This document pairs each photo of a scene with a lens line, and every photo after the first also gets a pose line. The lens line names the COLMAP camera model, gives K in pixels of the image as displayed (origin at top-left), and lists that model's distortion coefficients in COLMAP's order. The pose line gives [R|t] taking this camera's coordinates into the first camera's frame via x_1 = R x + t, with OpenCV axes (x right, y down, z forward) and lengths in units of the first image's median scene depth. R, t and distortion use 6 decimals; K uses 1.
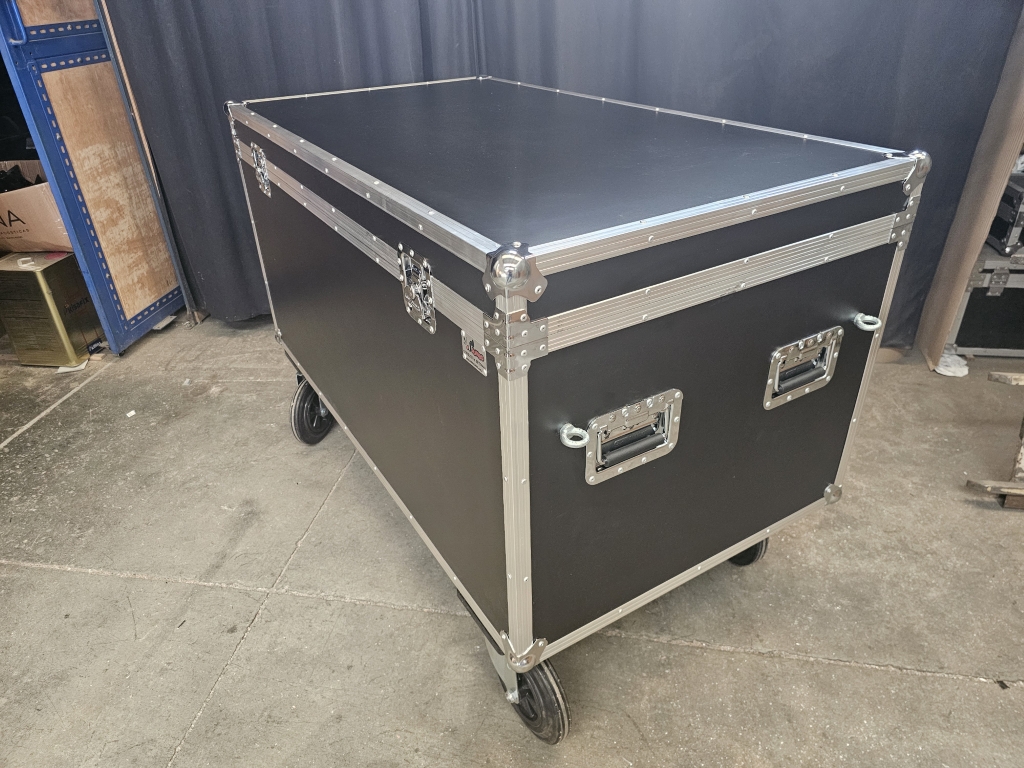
lens RADIAL K [[688.9, 0, 513.1], [0, 688.9, 381.8], [0, 0, 1]] dist [0.035599, -0.035128]
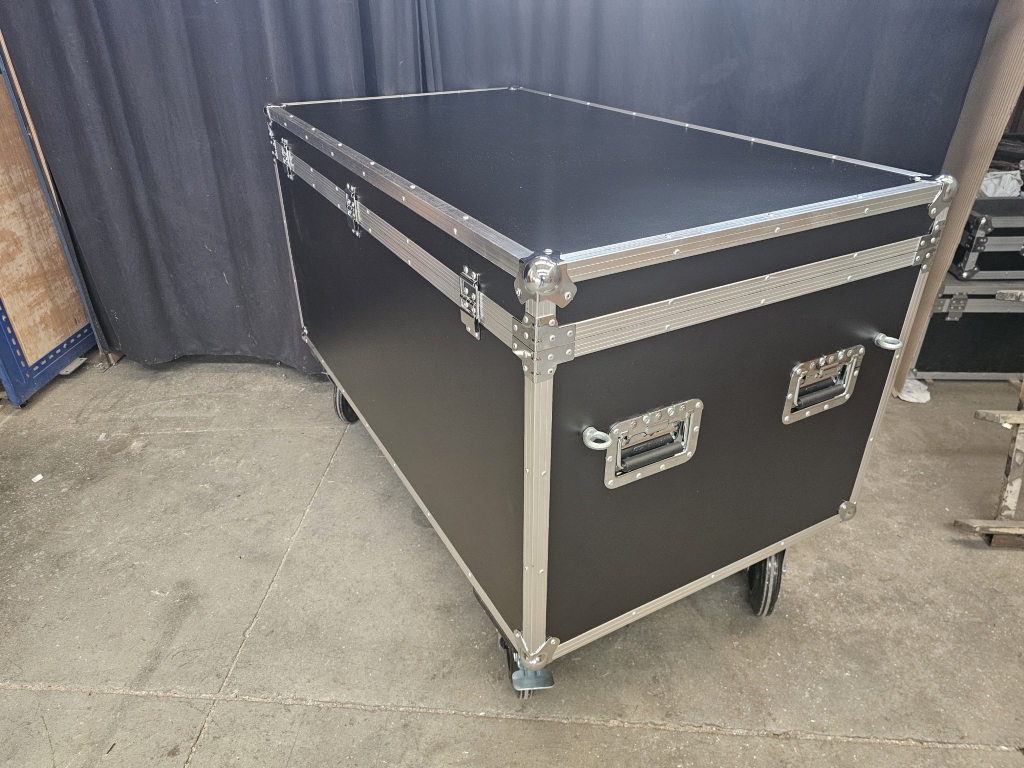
lens RADIAL K [[688.9, 0, 510.0], [0, 688.9, 382.3], [0, 0, 1]] dist [0.035599, -0.035128]
pose [[0.994494, -0.031519, 0.099941, -0.057512], [0.032164, 0.999471, -0.004852, -0.067692], [-0.099735, 0.008040, 0.994982, 0.094925]]
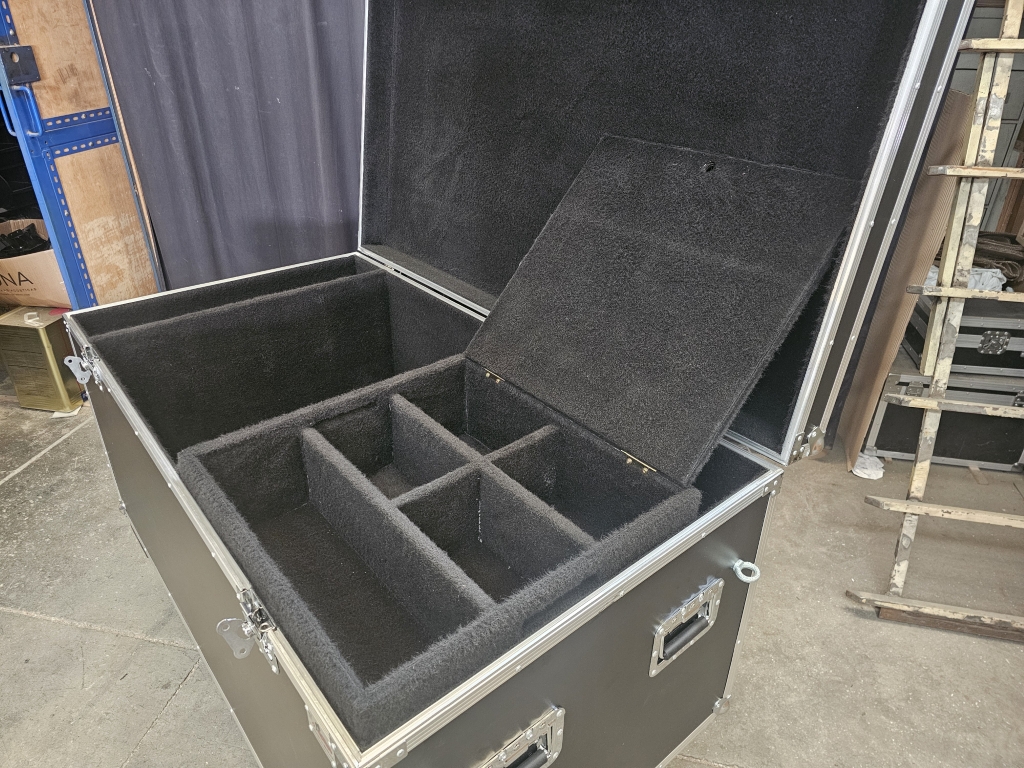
lens RADIAL K [[688.9, 0, 510.2], [0, 688.9, 381.7], [0, 0, 1]] dist [0.035599, -0.035128]
pose [[0.997698, 0.062050, -0.027347, 0.136832], [-0.062768, 0.997684, -0.026218, -0.126590], [0.025657, 0.027874, 0.999282, -0.118556]]
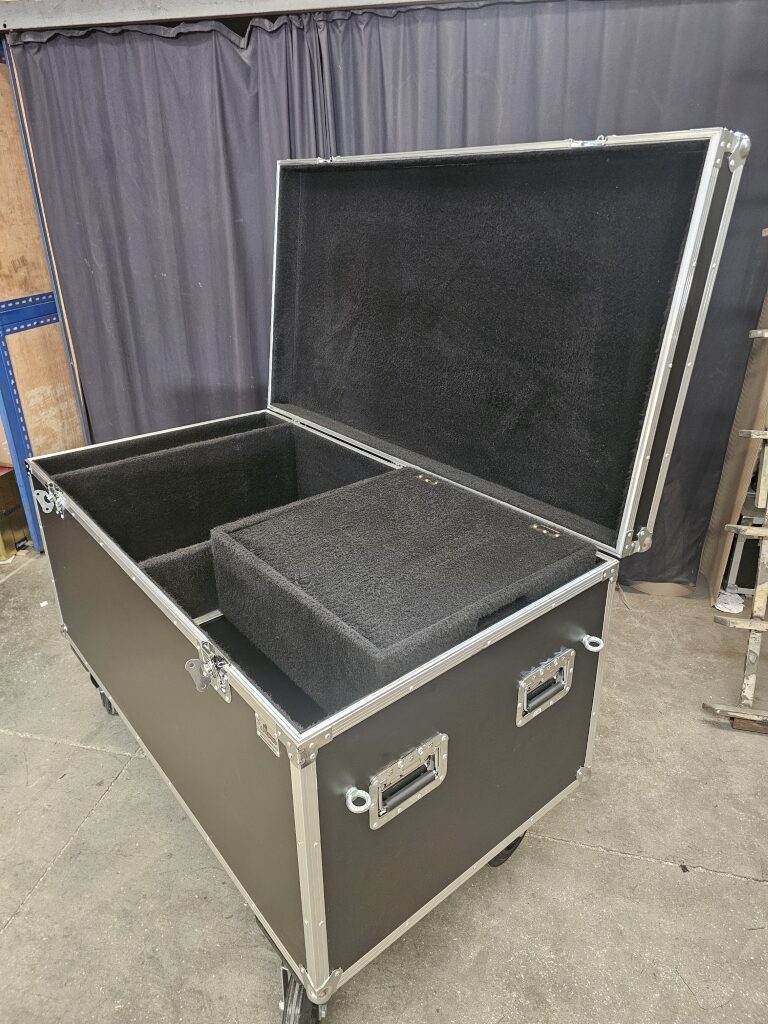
lens RADIAL K [[688.9, 0, 394.5], [0, 688.9, 500.3], [0, 0, 1]] dist [0.035599, -0.035128]
pose [[0.997473, 0.051551, -0.048887, 0.156507], [-0.056533, 0.992684, -0.106693, -0.052512], [0.043029, 0.109187, 0.993089, -0.279965]]
